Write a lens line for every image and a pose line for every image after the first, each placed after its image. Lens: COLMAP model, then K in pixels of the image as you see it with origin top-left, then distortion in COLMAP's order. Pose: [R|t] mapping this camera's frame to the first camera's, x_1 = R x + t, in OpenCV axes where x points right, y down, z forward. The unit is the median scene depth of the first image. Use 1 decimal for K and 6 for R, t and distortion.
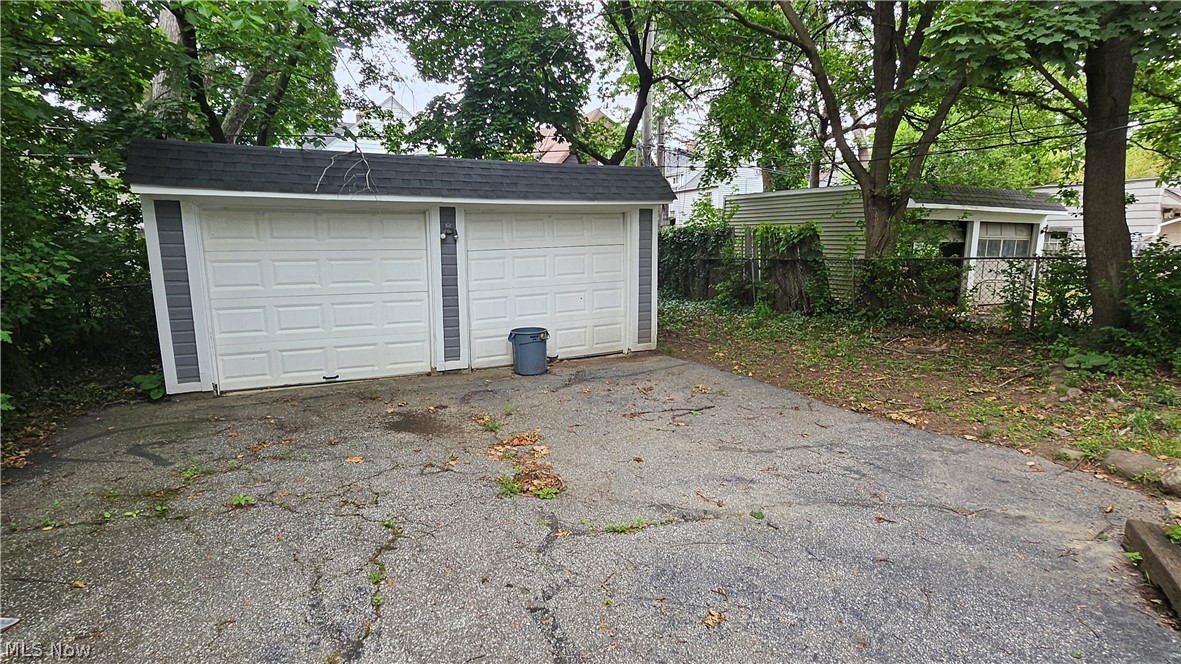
lens RADIAL K [[468.5, 0, 563.1], [0, 468.5, 299.6], [0, 0, 1]] dist [0.001540, 0.000108]
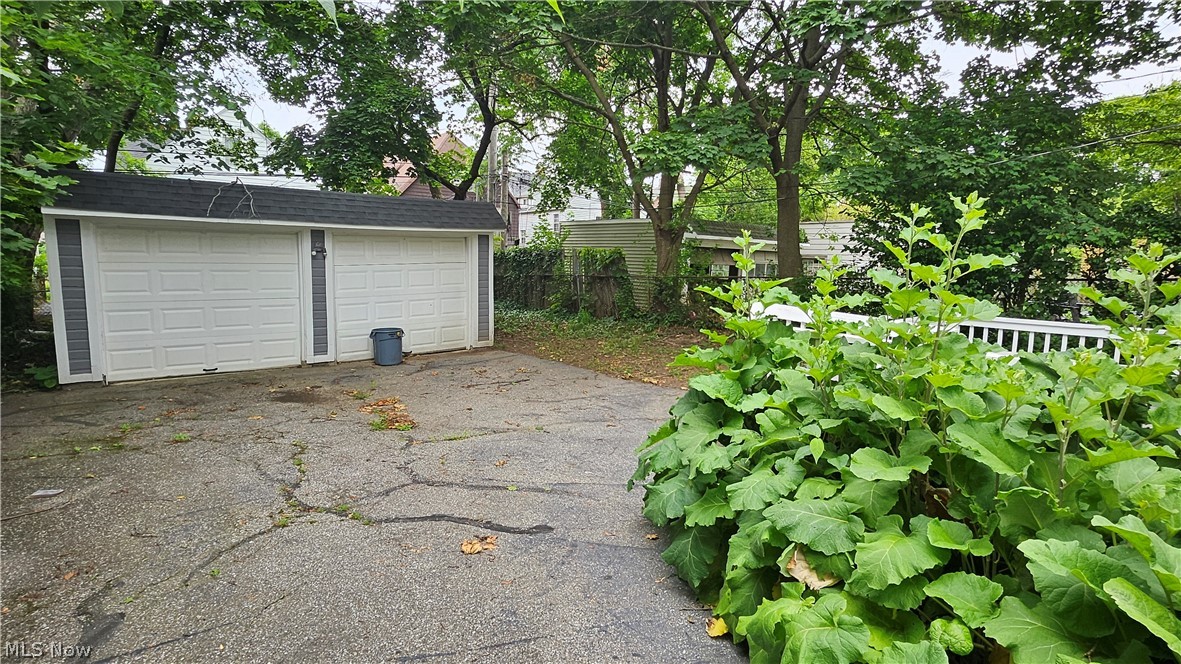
lens RADIAL K [[468.5, 0, 563.1], [0, 468.5, 299.6], [0, 0, 1]] dist [0.001540, 0.000108]
pose [[0.953633, -0.003900, 0.300947, -0.001051], [0.014160, 0.999390, -0.031919, 0.033526], [-0.300639, 0.034700, 0.953107, -0.349991]]
